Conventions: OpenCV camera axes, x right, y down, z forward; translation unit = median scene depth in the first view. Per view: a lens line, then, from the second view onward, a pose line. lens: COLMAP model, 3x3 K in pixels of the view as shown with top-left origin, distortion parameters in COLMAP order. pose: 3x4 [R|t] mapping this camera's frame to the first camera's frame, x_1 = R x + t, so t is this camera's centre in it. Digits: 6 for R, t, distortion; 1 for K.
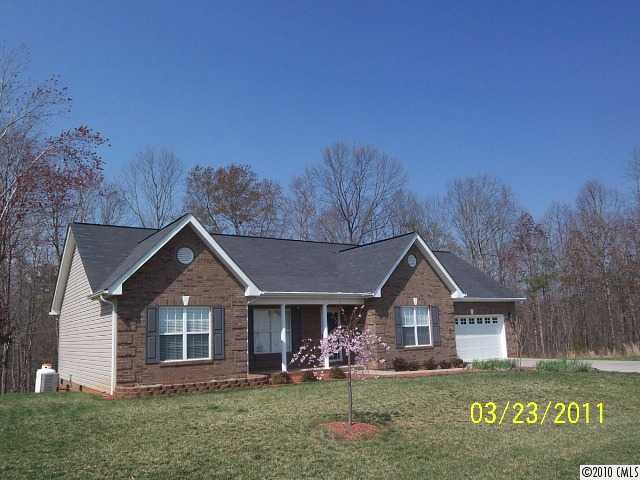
lens RADIAL K [[532.0, 0, 320.0], [0, 532.0, 240.0], [0, 0, 1]] dist [-0.004039, -0.007725]
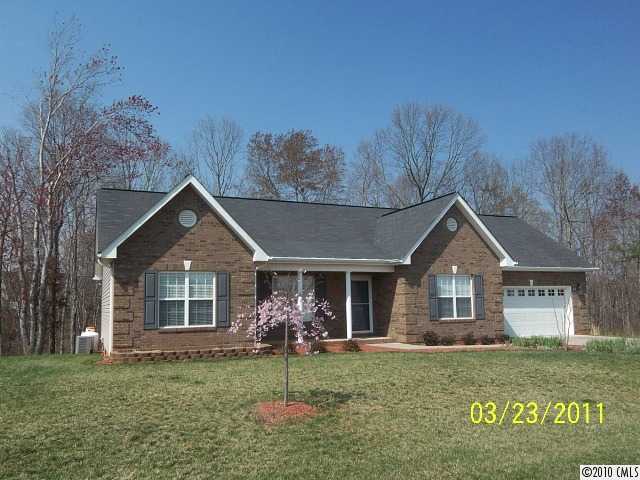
lens RADIAL K [[532.0, 0, 320.0], [0, 532.0, 240.0], [0, 0, 1]] dist [-0.004039, -0.007725]
pose [[0.984207, -0.000138, -0.177021, 0.117613], [0.009969, 0.998456, 0.054646, 0.014196], [0.176740, -0.055548, 0.982689, 0.078926]]
